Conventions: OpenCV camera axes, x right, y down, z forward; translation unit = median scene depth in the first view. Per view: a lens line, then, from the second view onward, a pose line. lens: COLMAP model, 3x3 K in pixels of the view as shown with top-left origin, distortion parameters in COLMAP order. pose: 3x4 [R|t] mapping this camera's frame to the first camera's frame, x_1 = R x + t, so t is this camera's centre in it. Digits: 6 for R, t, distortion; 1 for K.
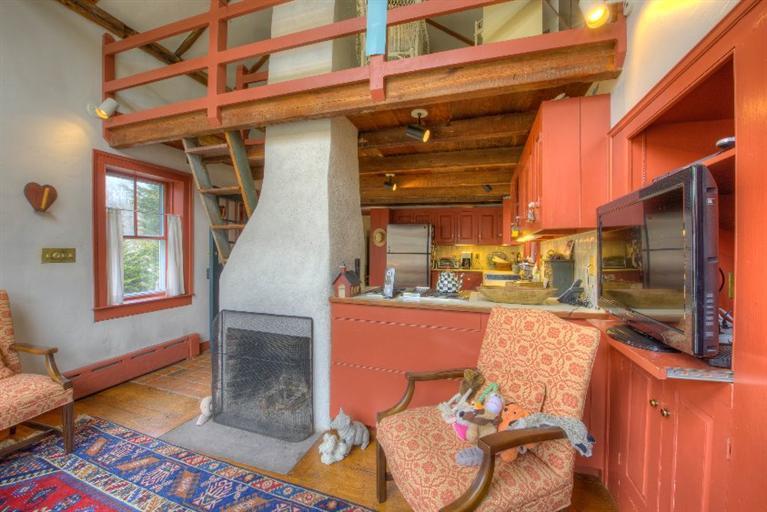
lens RADIAL K [[306.8, 0, 385.2], [0, 306.8, 255.2], [0, 0, 1]] dist [-0.019318, -0.000766]
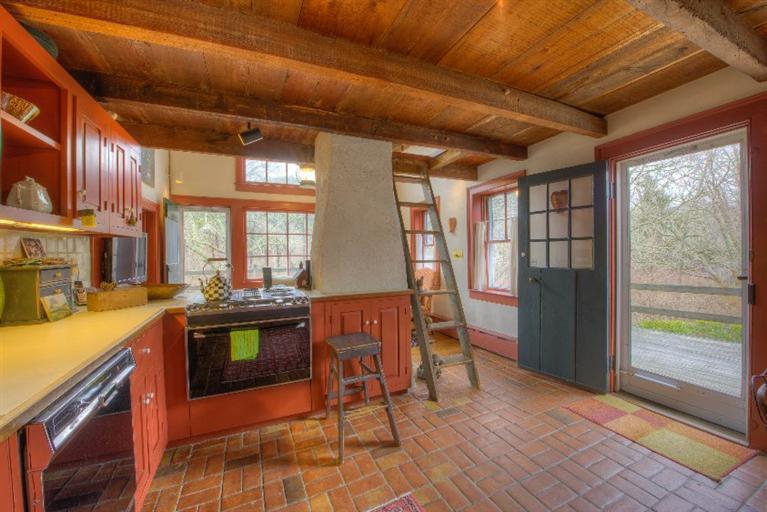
lens RADIAL K [[306.8, 0, 385.2], [0, 306.8, 255.2], [0, 0, 1]] dist [-0.019318, -0.000766]
pose [[-0.739962, 0.007519, -0.672607, 0.375313], [0.003297, 0.999966, 0.007551, -0.012035], [0.672641, 0.003370, -0.739962, 1.652166]]
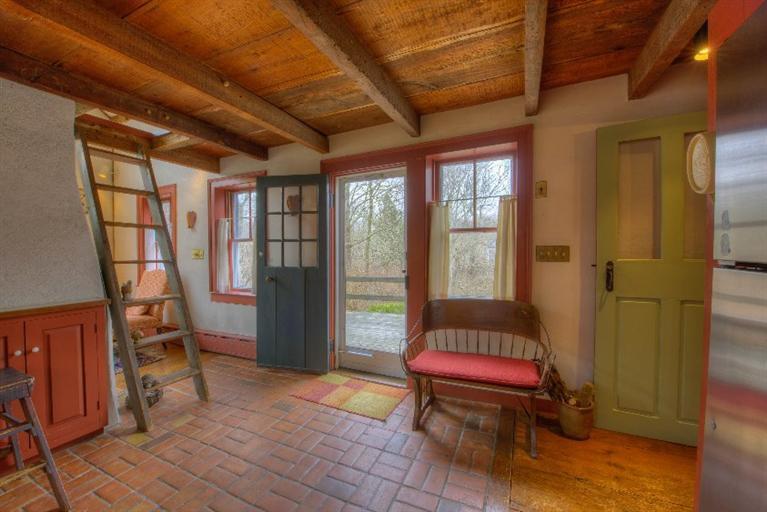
lens RADIAL K [[306.8, 0, 385.2], [0, 306.8, 255.2], [0, 0, 1]] dist [-0.019318, -0.000766]
pose [[-0.109169, 0.009510, -0.993978, 0.328178], [-0.007877, 0.999915, 0.010432, -0.015015], [0.993992, 0.008968, -0.109085, 1.733441]]
